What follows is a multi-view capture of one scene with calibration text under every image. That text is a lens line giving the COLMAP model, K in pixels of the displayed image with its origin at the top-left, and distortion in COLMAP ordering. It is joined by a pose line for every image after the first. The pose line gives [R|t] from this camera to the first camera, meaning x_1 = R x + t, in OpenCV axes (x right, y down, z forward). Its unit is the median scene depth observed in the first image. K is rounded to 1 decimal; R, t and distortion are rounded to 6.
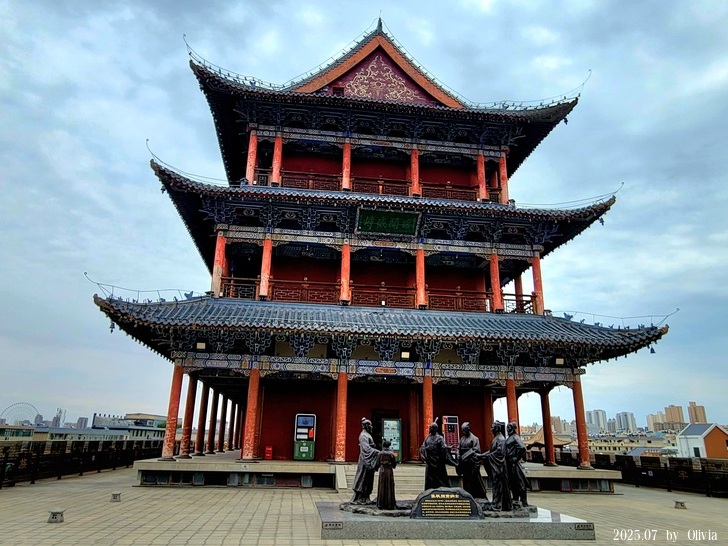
lens RADIAL K [[511.0, 0, 362.6], [0, 511.0, 273.3], [0, 0, 1]] dist [0.005271, -0.003931]
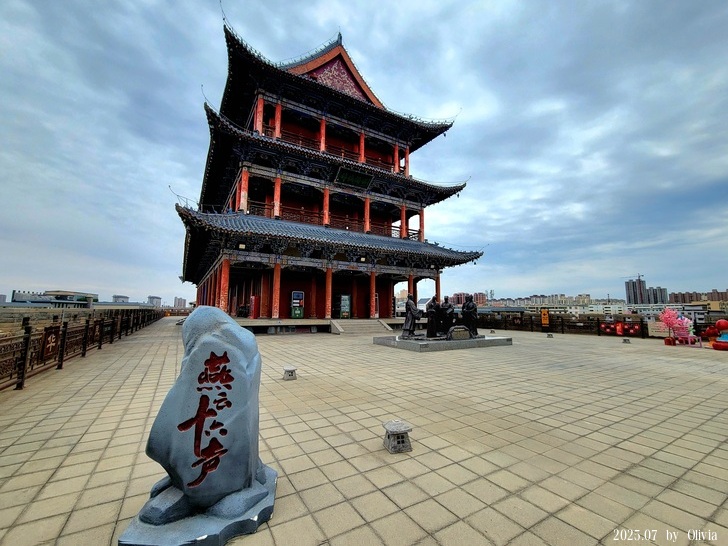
lens RADIAL K [[311.7, 0, 366.0], [0, 311.7, 271.7], [0, 0, 1]] dist [-0.000107, 0.000392]
pose [[0.913116, 0.033947, 0.406285, -0.309504], [-0.114121, 0.977973, 0.174770, 0.012689], [-0.391403, -0.205951, 0.896877, 0.029426]]
